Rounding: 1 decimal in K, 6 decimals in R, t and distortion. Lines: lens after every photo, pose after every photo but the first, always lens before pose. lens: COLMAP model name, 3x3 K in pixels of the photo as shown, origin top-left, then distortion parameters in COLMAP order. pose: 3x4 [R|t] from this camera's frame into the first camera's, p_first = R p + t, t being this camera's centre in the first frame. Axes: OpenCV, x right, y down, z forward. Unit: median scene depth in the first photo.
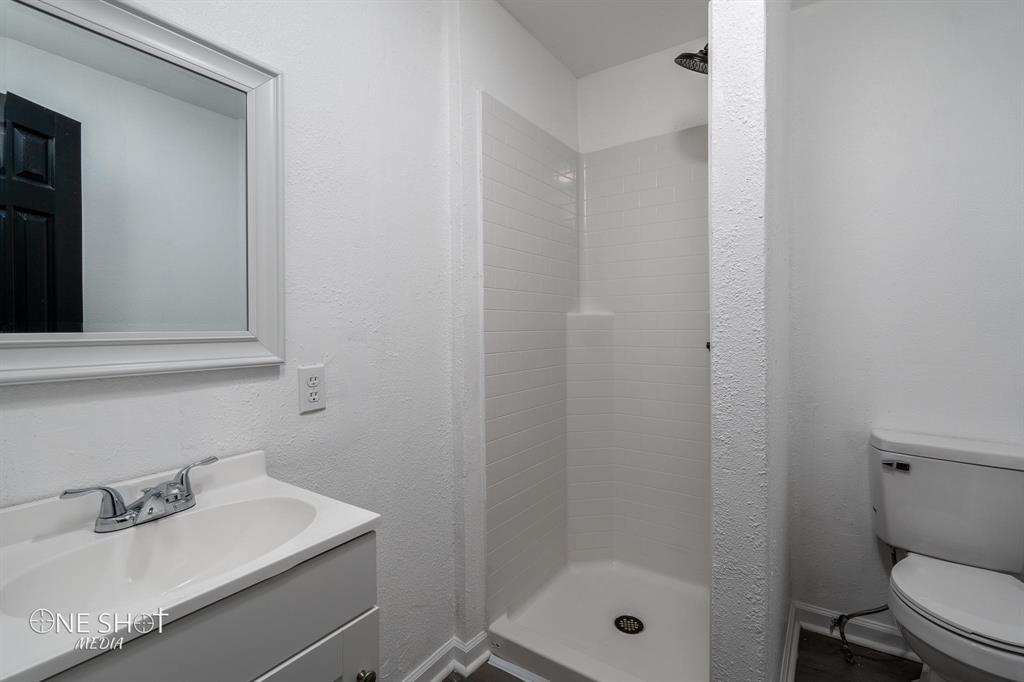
lens RADIAL K [[463.8, 0, 514.8], [0, 463.8, 345.1], [0, 0, 1]] dist [-0.002450, -0.000112]
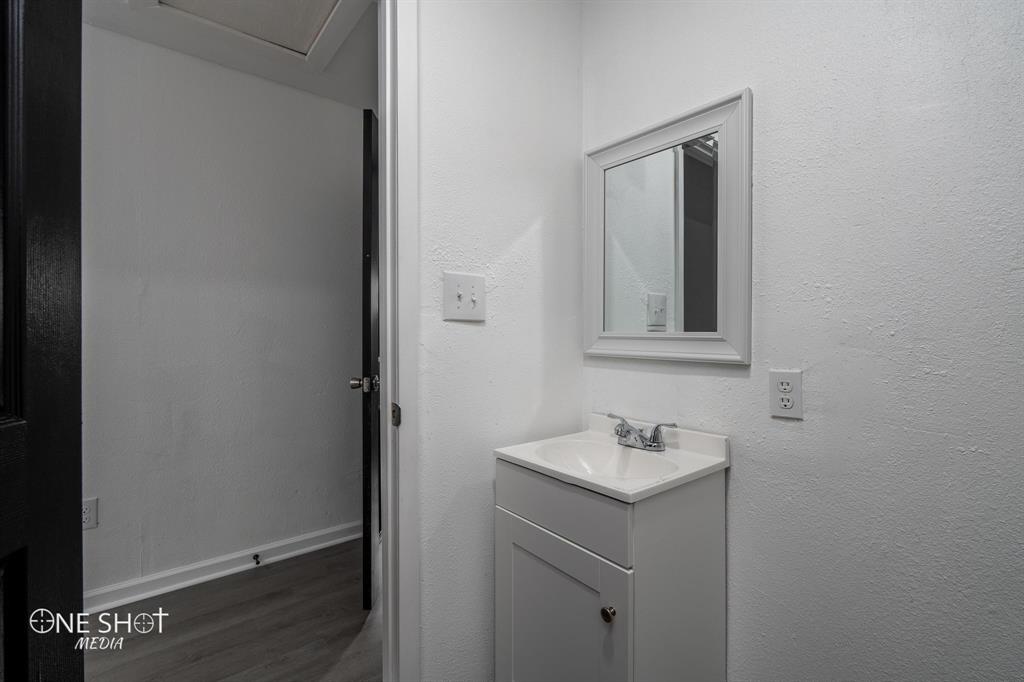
lens RADIAL K [[463.8, 0, 514.8], [0, 463.8, 345.1], [0, 0, 1]] dist [-0.002450, -0.000112]
pose [[-0.294869, 0.033320, -0.954957, 0.654681], [-0.036389, 0.998275, 0.046067, -0.030315], [0.954845, 0.048334, -0.293148, 0.789167]]
